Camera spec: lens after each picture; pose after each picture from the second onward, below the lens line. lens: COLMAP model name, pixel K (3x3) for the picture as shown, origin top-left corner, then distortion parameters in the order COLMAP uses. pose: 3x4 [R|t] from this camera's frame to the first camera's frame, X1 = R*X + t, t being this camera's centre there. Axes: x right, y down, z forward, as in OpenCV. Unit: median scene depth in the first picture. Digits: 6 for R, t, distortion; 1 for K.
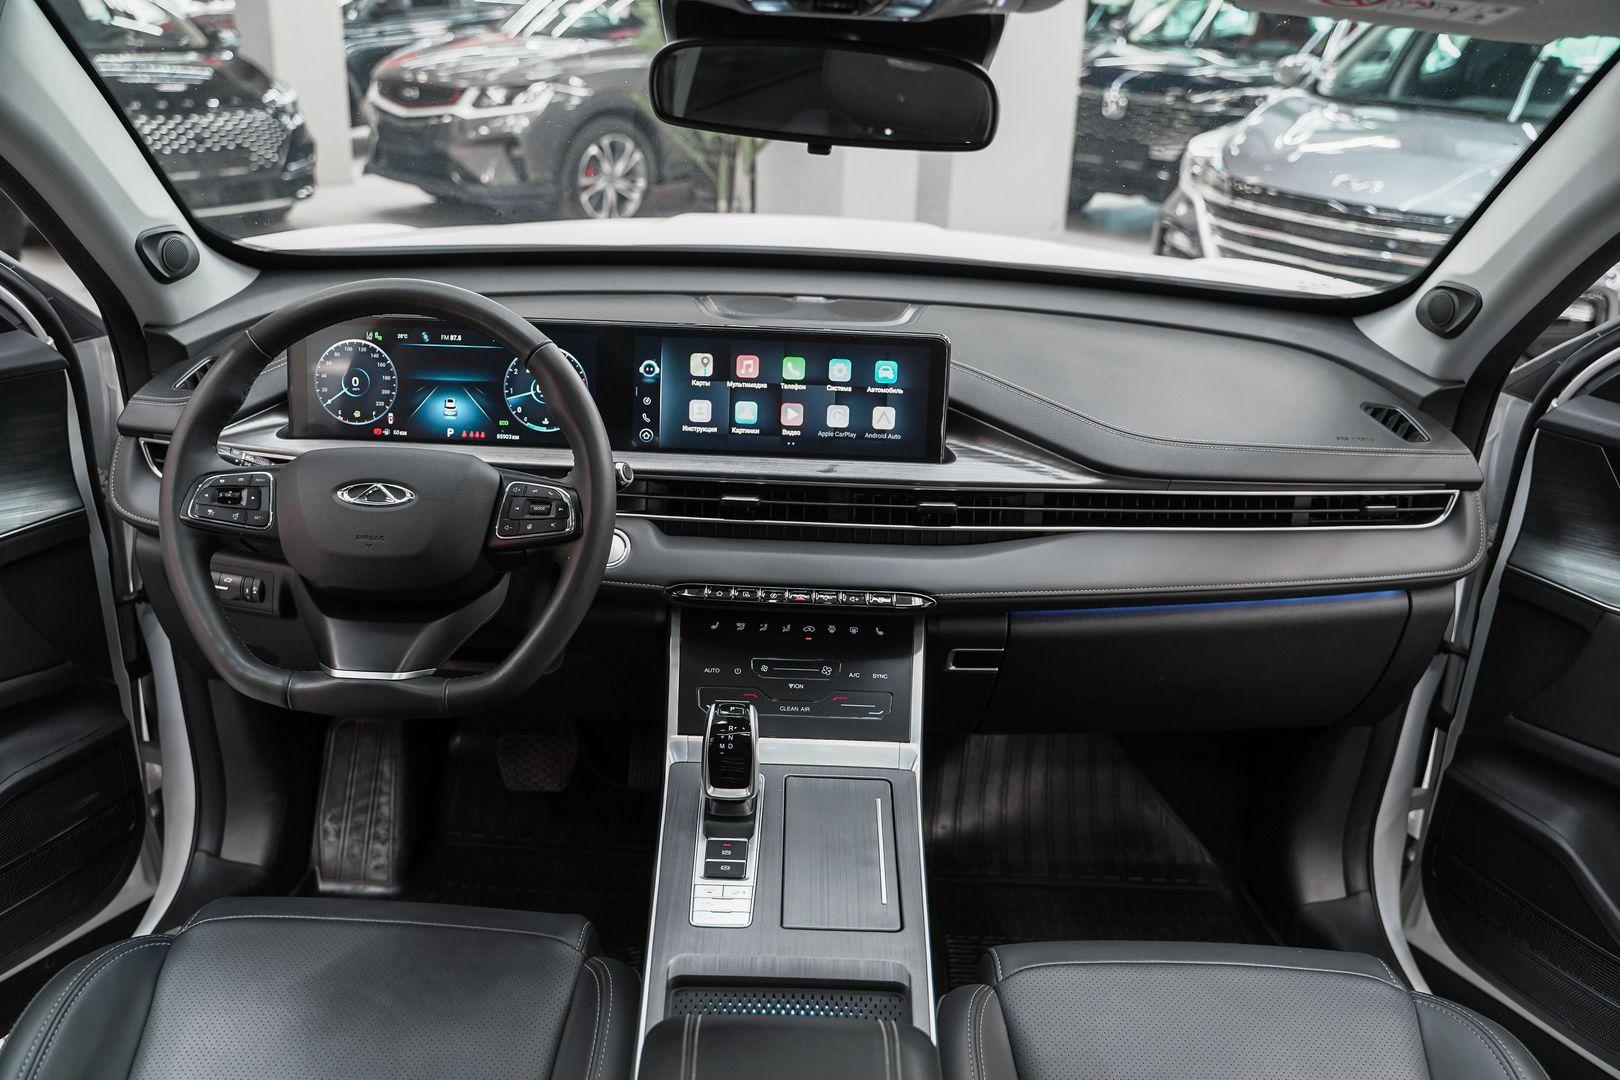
lens RADIAL K [[1312.5, 0, 801.0], [0, 1312.5, 536.6], [0, 0, 1]] dist [-0.100549, 0.063133]
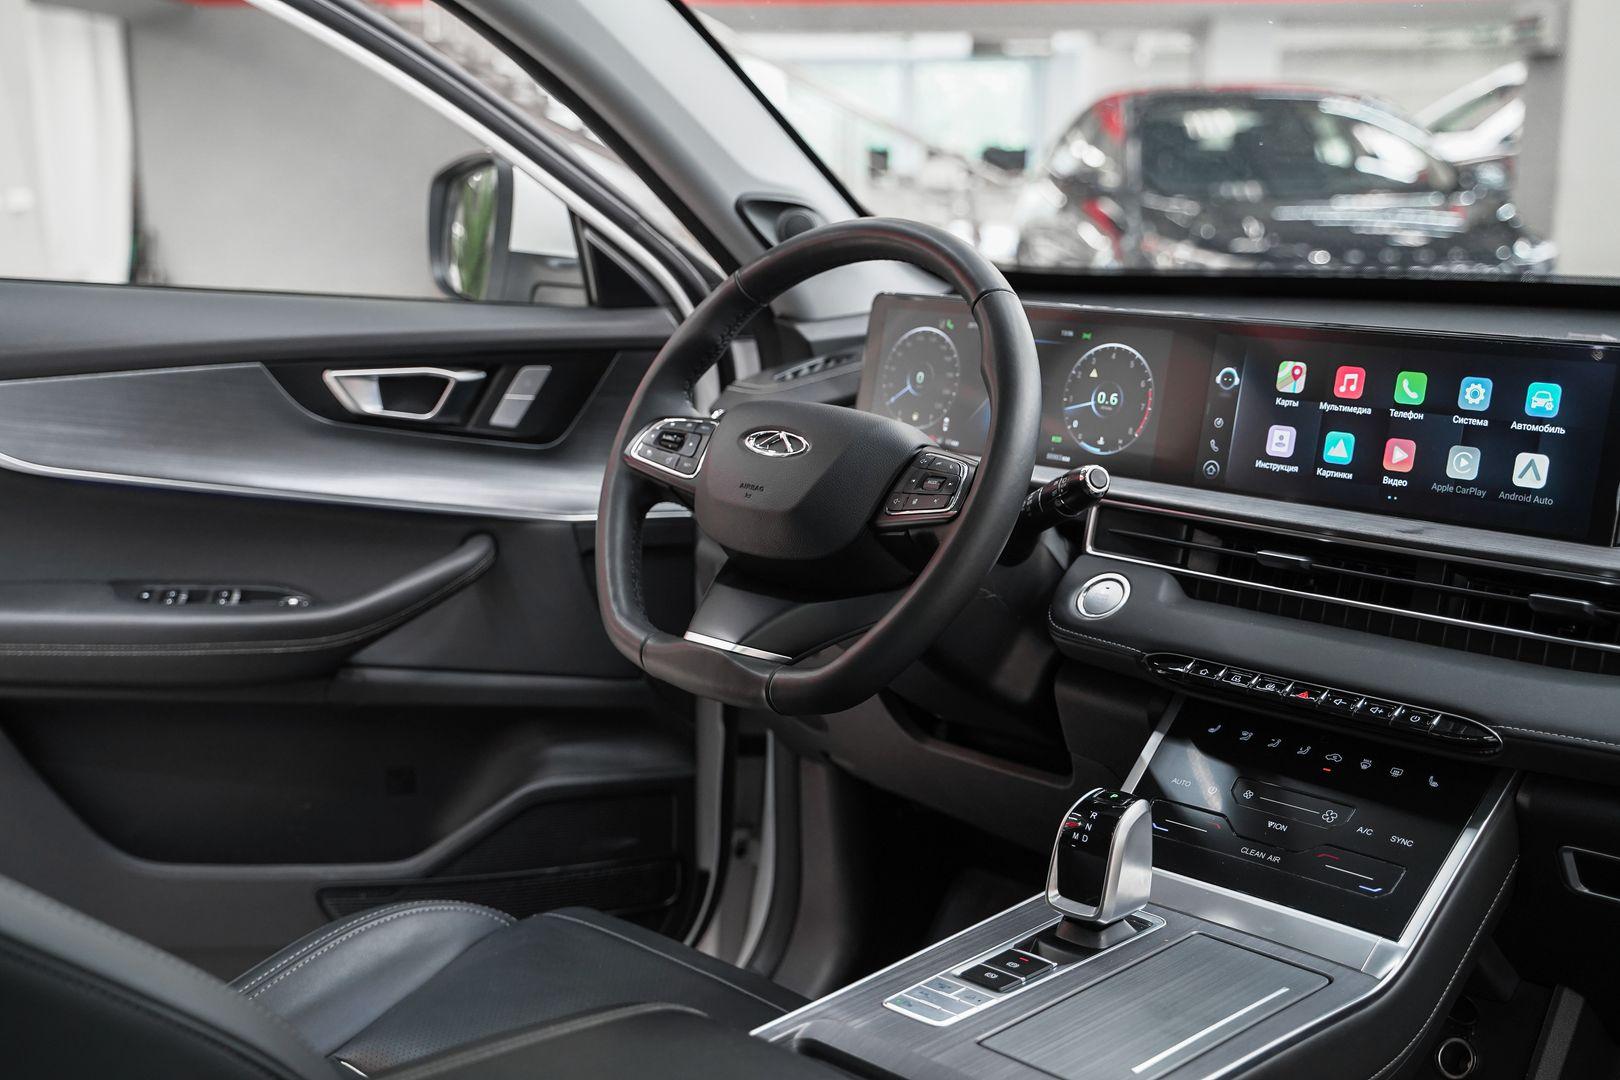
lens RADIAL K [[1977.5, 0, 808.3], [0, 1977.5, 542.6], [0, 0, 1]] dist [0.046881, 0.000000]
pose [[0.705891, 0.099769, -0.701259, 0.503341], [-0.246724, 0.962662, -0.111395, 0.140664], [0.663962, 0.251651, 0.704149, 0.084983]]
